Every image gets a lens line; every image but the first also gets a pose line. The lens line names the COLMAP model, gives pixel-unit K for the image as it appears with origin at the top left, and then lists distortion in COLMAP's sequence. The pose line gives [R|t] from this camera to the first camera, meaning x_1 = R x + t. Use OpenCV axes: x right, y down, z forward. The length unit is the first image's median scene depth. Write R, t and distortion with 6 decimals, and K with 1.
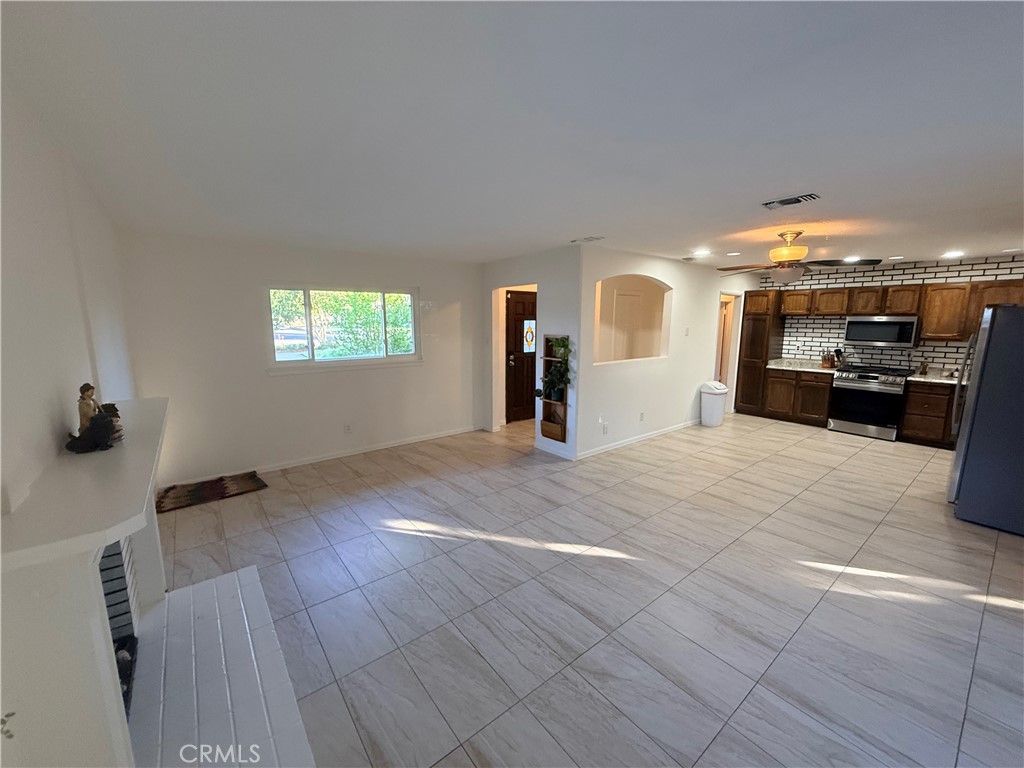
lens RADIAL K [[409.9, 0, 509.4], [0, 409.9, 383.4], [0, 0, 1]] dist [0.000495, -0.000092]
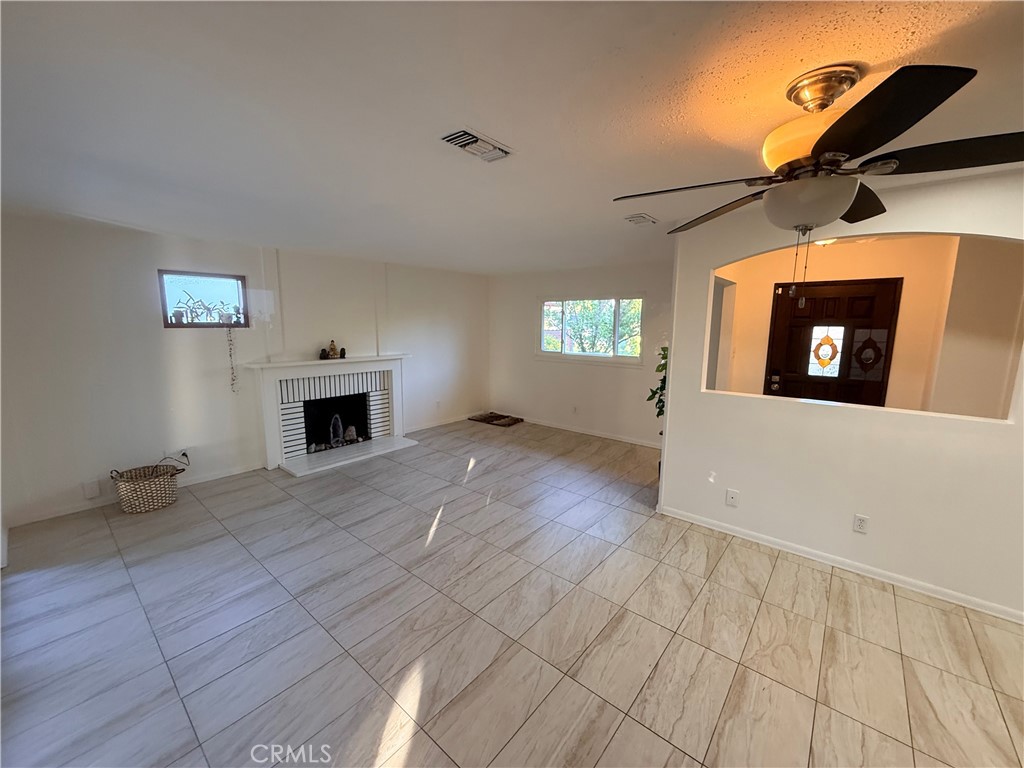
lens RADIAL K [[409.9, 0, 509.0], [0, 409.9, 383.8], [0, 0, 1]] dist [0.000495, -0.000092]
pose [[0.195968, 0.148324, -0.969328, 0.776590], [-0.159391, 0.980167, 0.117759, -0.083741], [0.967570, 0.131426, 0.215723, 0.531357]]
